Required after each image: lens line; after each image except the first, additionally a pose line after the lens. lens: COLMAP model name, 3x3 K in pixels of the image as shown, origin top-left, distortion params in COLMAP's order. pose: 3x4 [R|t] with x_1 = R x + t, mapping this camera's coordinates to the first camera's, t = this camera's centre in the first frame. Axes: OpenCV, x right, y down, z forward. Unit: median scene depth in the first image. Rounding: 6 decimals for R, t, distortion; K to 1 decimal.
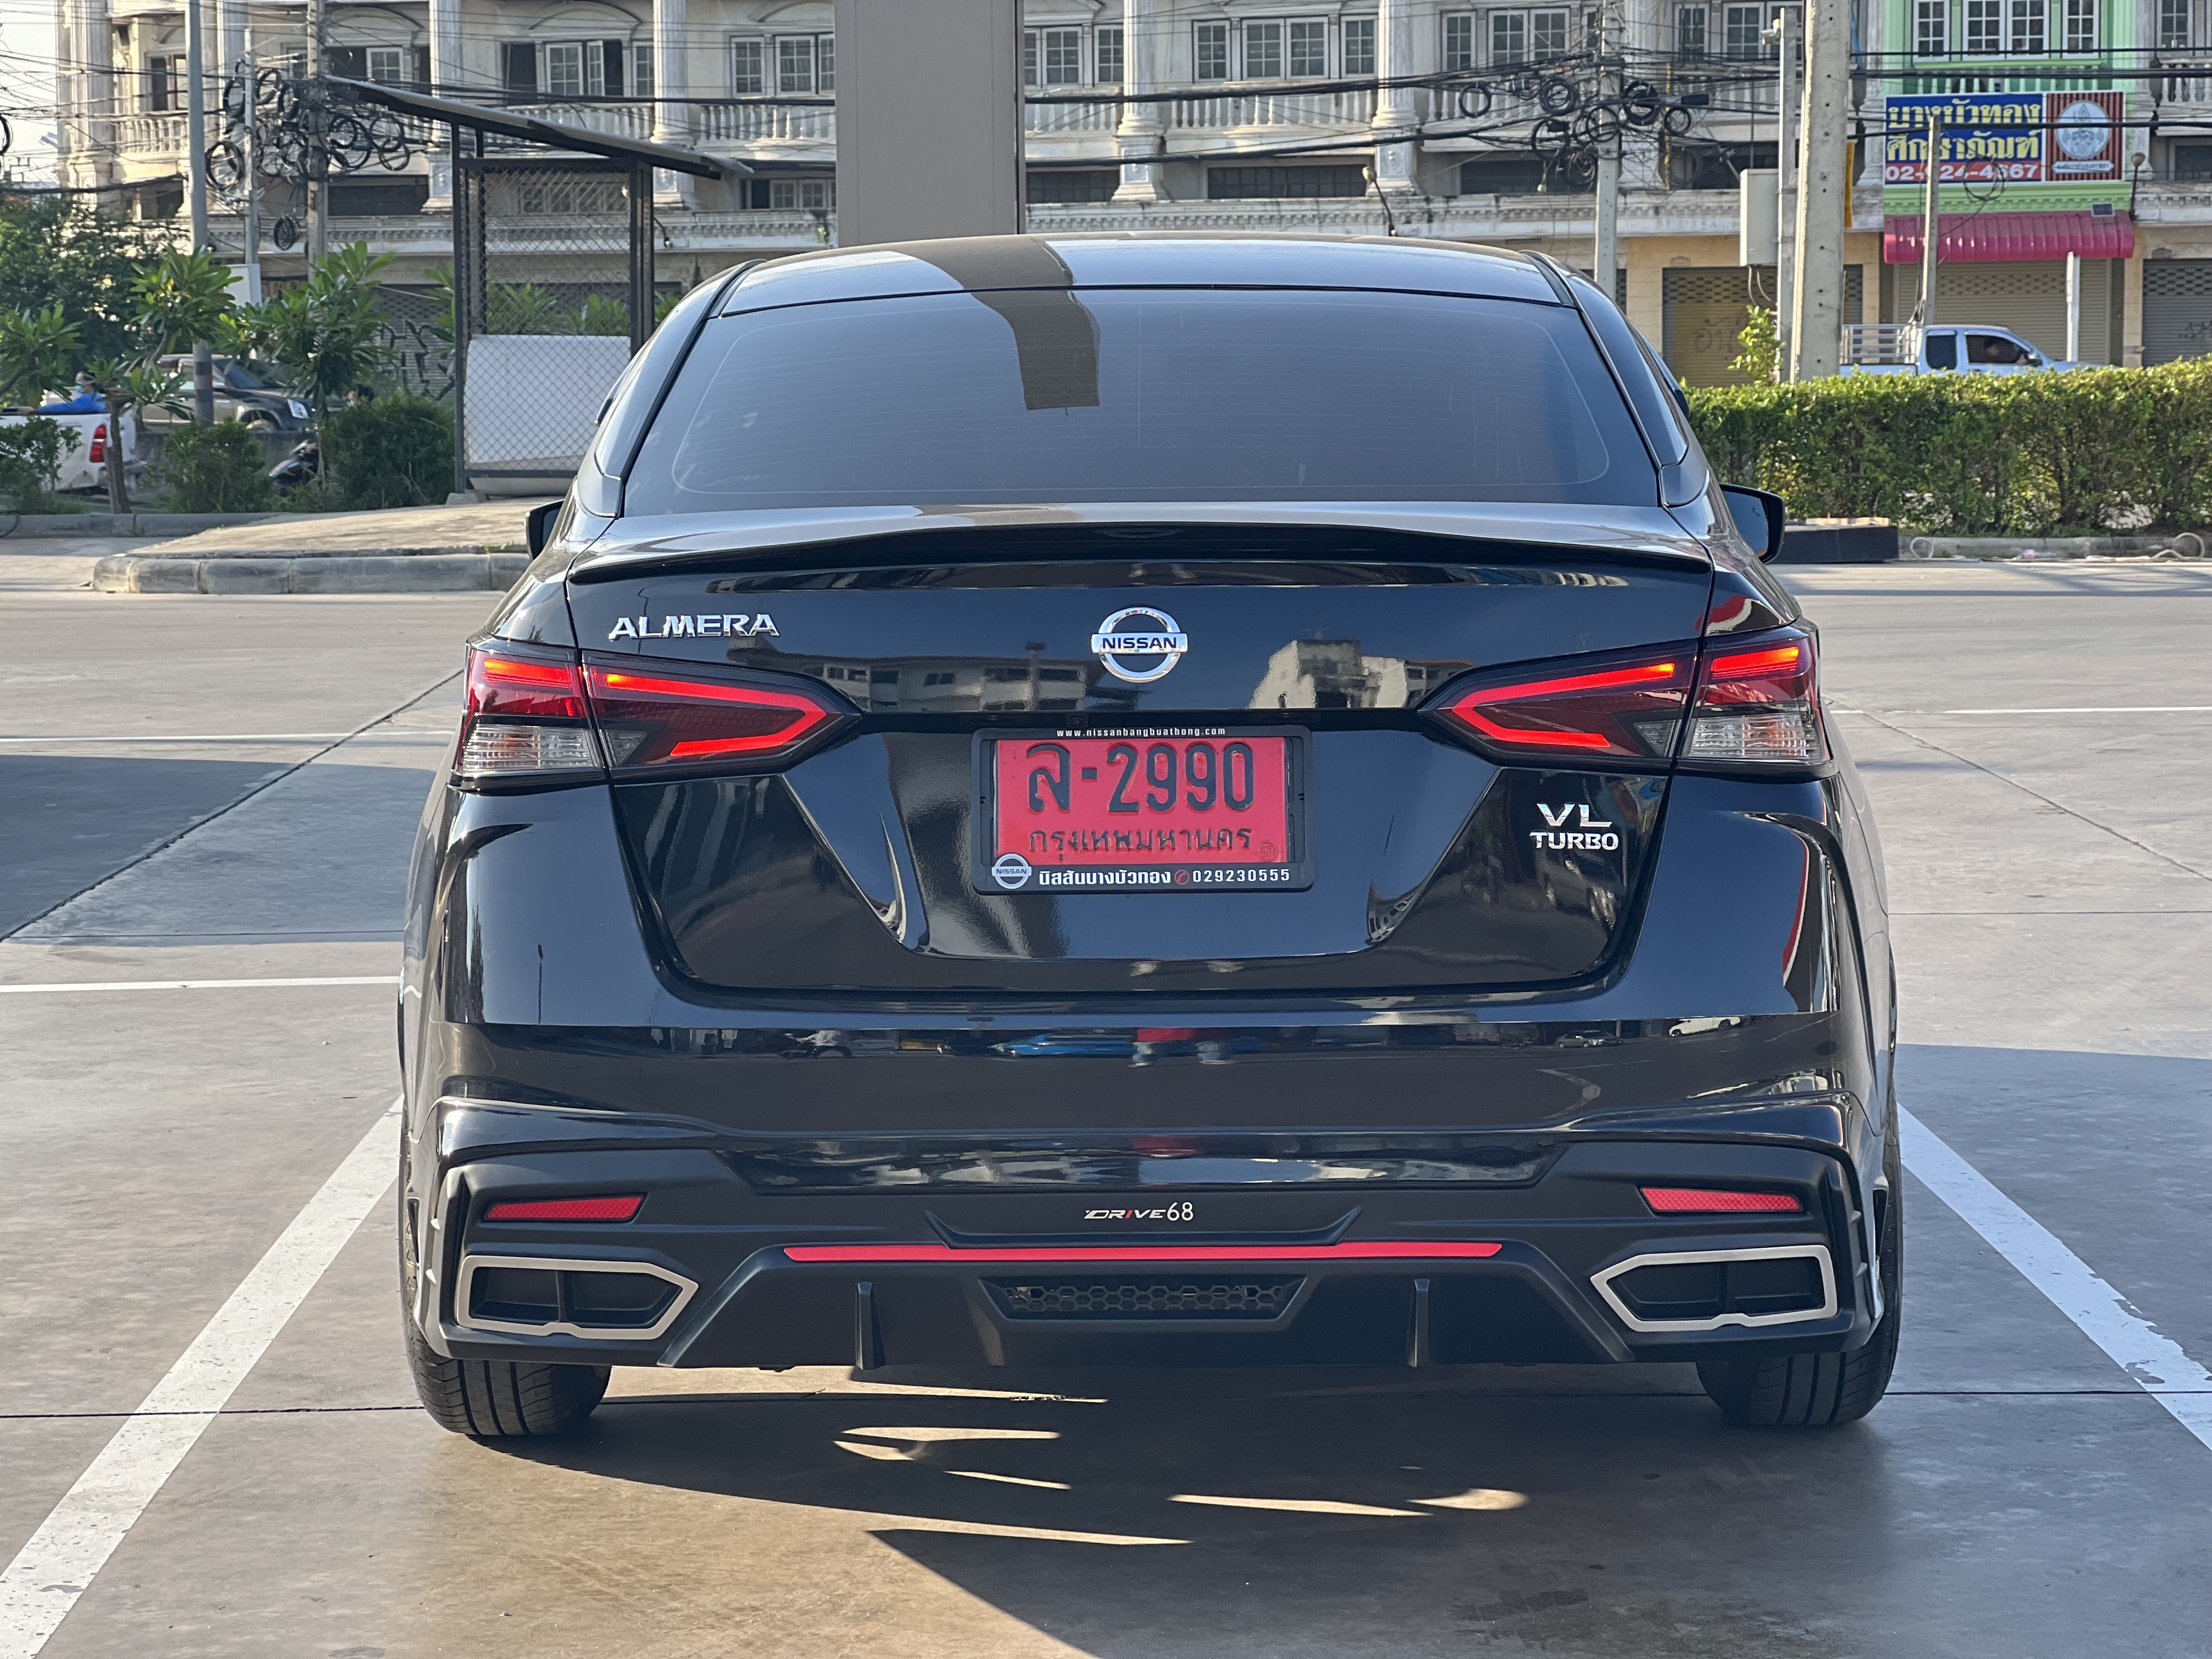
lens RADIAL K [[4908.5, 0, 1106.0], [0, 4908.5, 829.5], [0, 0, 1]] dist [0.202755, -0.393707]
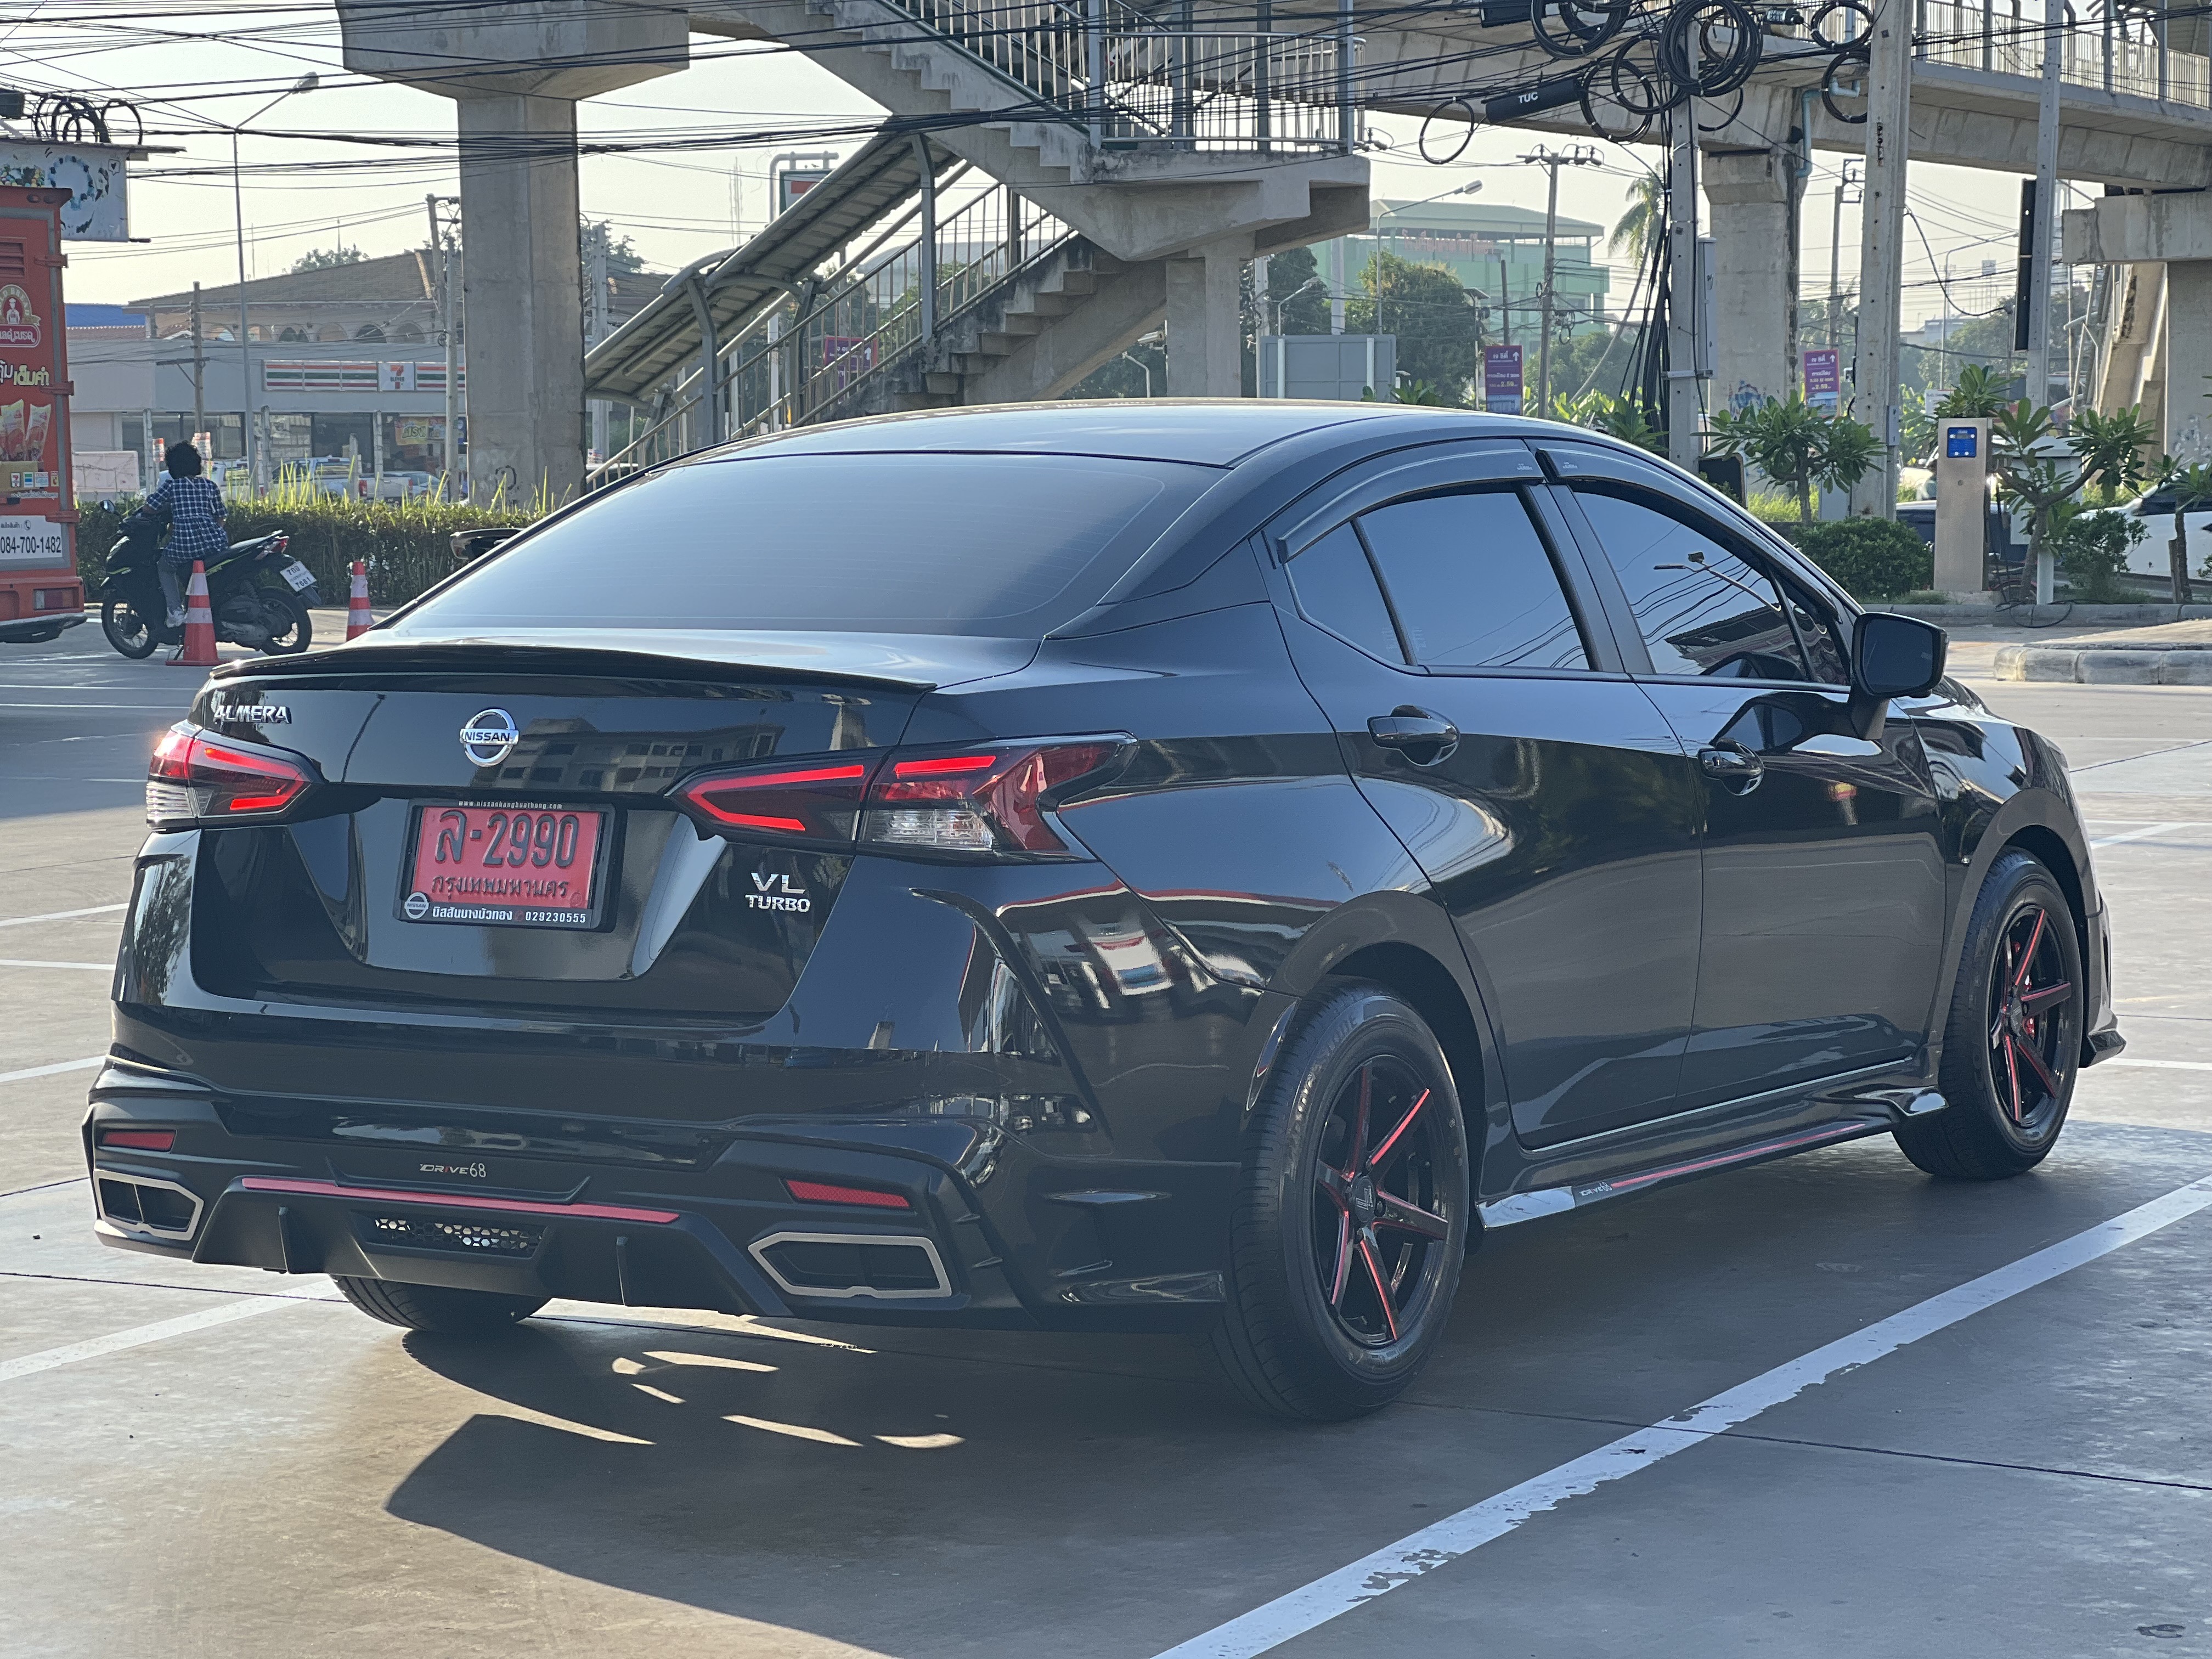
lens RADIAL K [[4849.5, 0, 1106.0], [0, 4849.5, 829.5], [0, 0, 1]] dist [0.180428, 1.044356]
pose [[0.875389, 0.041407, -0.481643, 0.770462], [-0.049081, 0.998789, -0.003340, -0.016585], [0.480922, 0.026564, 0.876361, -0.055561]]
